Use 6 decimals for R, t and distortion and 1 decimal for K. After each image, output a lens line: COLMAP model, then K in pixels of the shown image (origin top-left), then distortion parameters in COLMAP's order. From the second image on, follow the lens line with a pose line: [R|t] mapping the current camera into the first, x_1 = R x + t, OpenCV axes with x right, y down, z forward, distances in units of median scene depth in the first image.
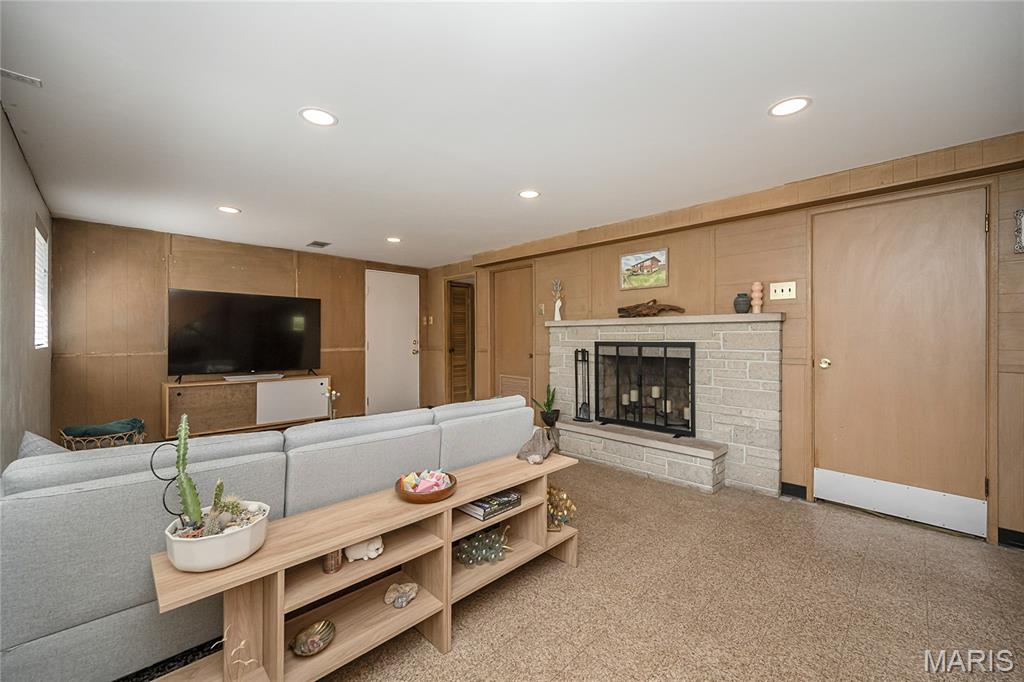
lens RADIAL K [[411.4, 0, 536.9], [0, 411.4, 335.1], [0, 0, 1]] dist [-0.000352, -0.000049]
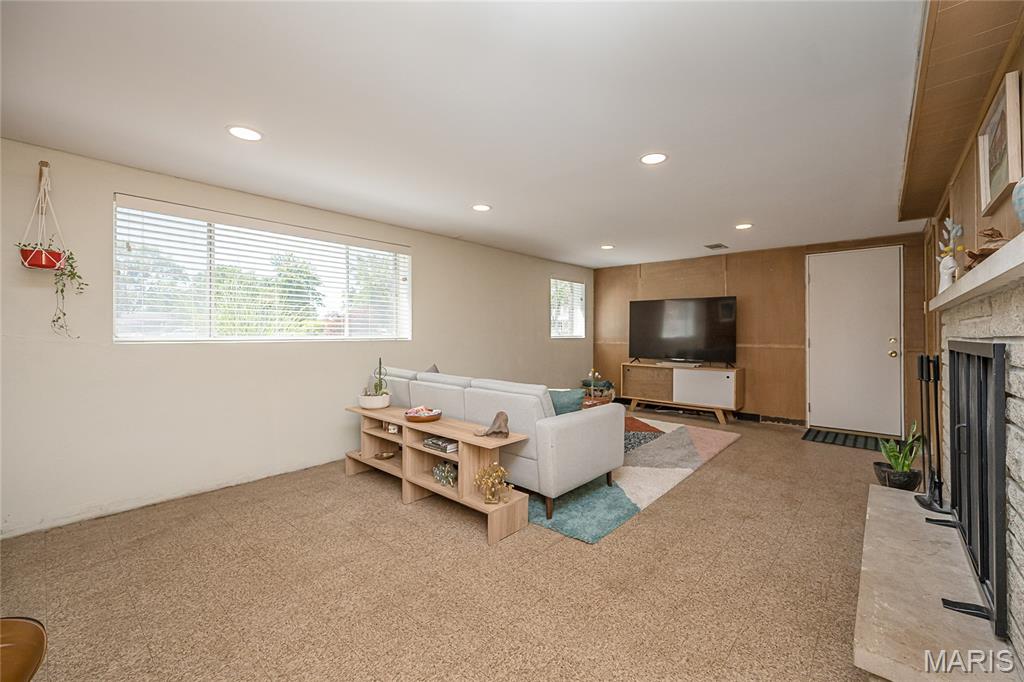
lens RADIAL K [[411.4, 0, 536.9], [0, 411.4, 335.1], [0, 0, 1]] dist [-0.000352, -0.000049]
pose [[0.062484, 0.004821, -0.998034, 0.588237], [0.001625, 0.999987, 0.004933, 0.005748], [0.998045, -0.001930, 0.062475, 0.532050]]
